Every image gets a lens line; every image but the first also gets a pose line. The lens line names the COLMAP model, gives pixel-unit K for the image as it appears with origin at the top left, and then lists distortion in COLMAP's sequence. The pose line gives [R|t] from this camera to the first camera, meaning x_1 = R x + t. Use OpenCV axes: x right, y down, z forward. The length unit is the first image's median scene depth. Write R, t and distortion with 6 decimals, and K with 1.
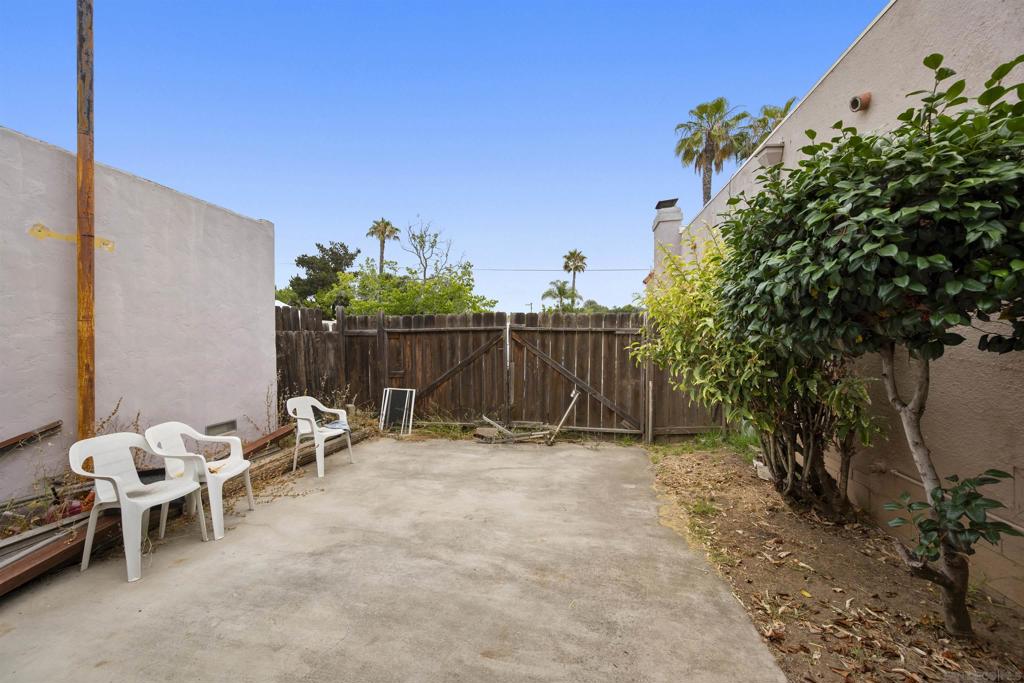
lens RADIAL K [[402.6, 0, 513.9], [0, 402.6, 347.7], [0, 0, 1]] dist [-0.000587, -0.000286]
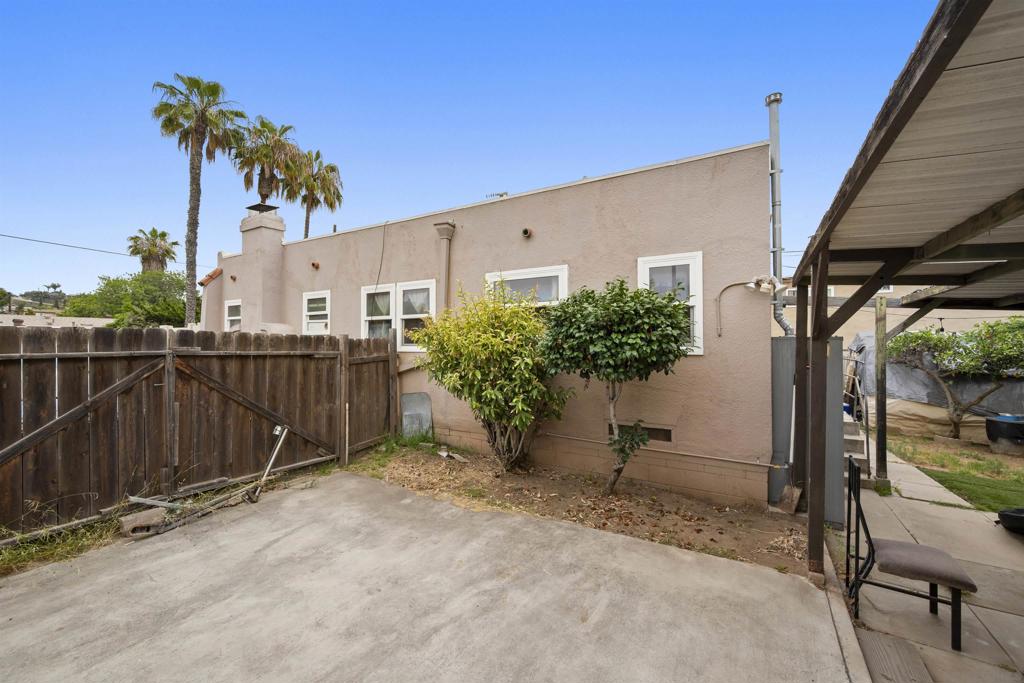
lens RADIAL K [[402.6, 0, 513.9], [0, 402.6, 347.7], [0, 0, 1]] dist [-0.000587, -0.000286]
pose [[0.351396, -0.003753, 0.936220, -0.441937], [0.010192, 0.999948, 0.000183, -0.051466], [-0.936172, 0.009478, 0.351416, 0.226978]]
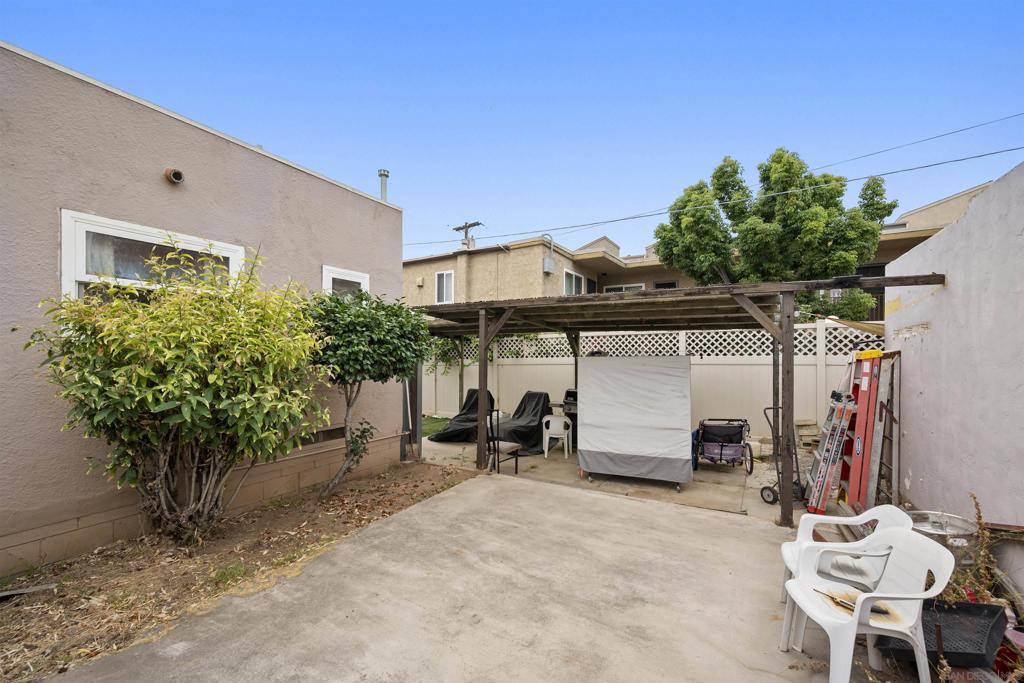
lens RADIAL K [[408.9, 0, 507.3], [0, 408.9, 360.0], [0, 0, 1]] dist [0.000333, -0.000022]
pose [[-0.932961, -0.008772, 0.359872, -0.246742], [0.000980, 0.999637, 0.026907, -0.056637], [-0.359977, 0.025455, -0.932614, 0.934840]]
